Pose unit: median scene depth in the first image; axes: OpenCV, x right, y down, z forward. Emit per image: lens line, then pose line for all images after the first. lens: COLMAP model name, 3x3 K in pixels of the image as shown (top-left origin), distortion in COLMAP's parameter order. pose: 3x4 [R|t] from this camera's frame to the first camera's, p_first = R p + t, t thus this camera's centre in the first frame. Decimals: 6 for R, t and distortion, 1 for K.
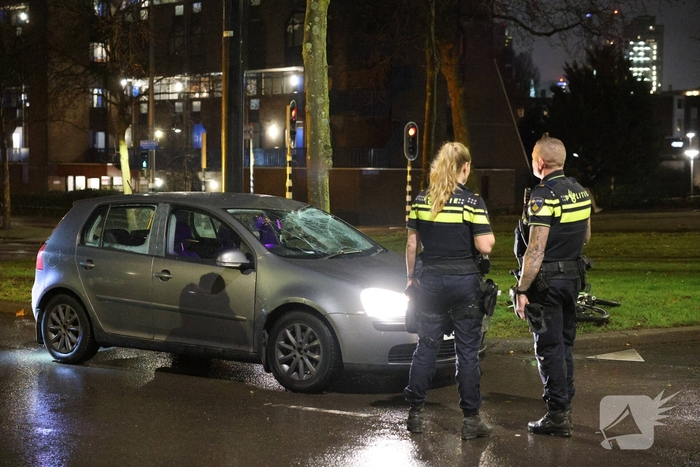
lens RADIAL K [[1311.0, 0, 352.4], [0, 1311.0, 233.5], [0, 0, 1]] dist [0.003437, 0.000000]
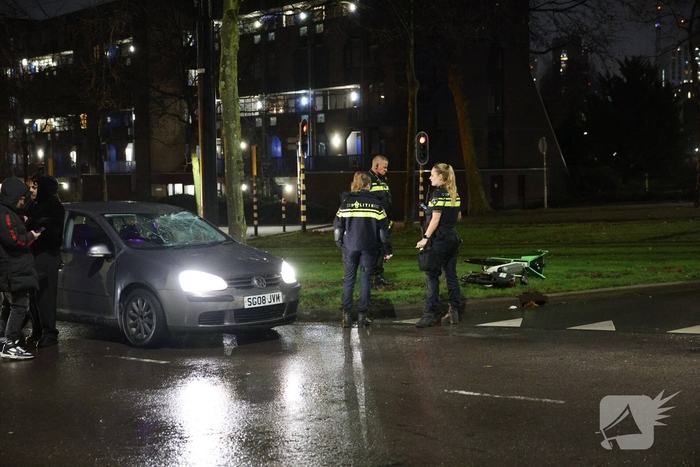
lens RADIAL K [[1185.7, 0, 350.6], [0, 1185.7, 238.4], [0, 0, 1]] dist [-0.036624, 0.000000]
pose [[0.993922, -0.019522, -0.108338, 0.165335], [0.020462, 0.999762, 0.007578, 0.001292], [0.108165, -0.009749, 0.994085, -0.105633]]
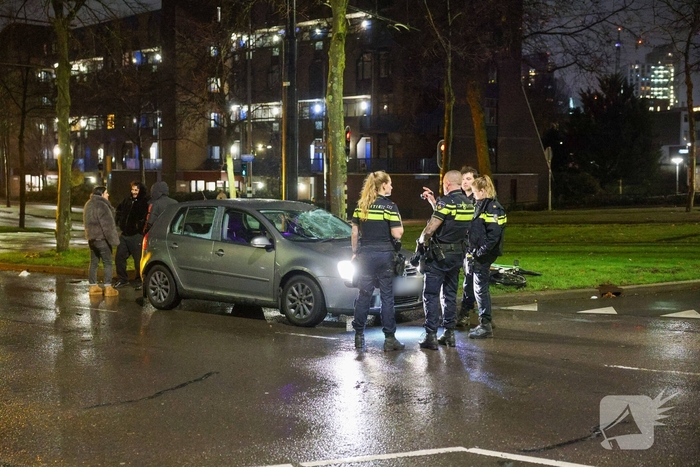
lens RADIAL K [[1081.0, 0, 346.2], [0, 1081.0, 235.1], [0, 0, 1]] dist [0.026634, 0.000000]
pose [[0.996693, 0.000348, -0.081260, 0.064138], [0.000492, 0.999947, 0.010312, -0.001410], [0.081259, -0.010318, 0.996640, -0.157942]]
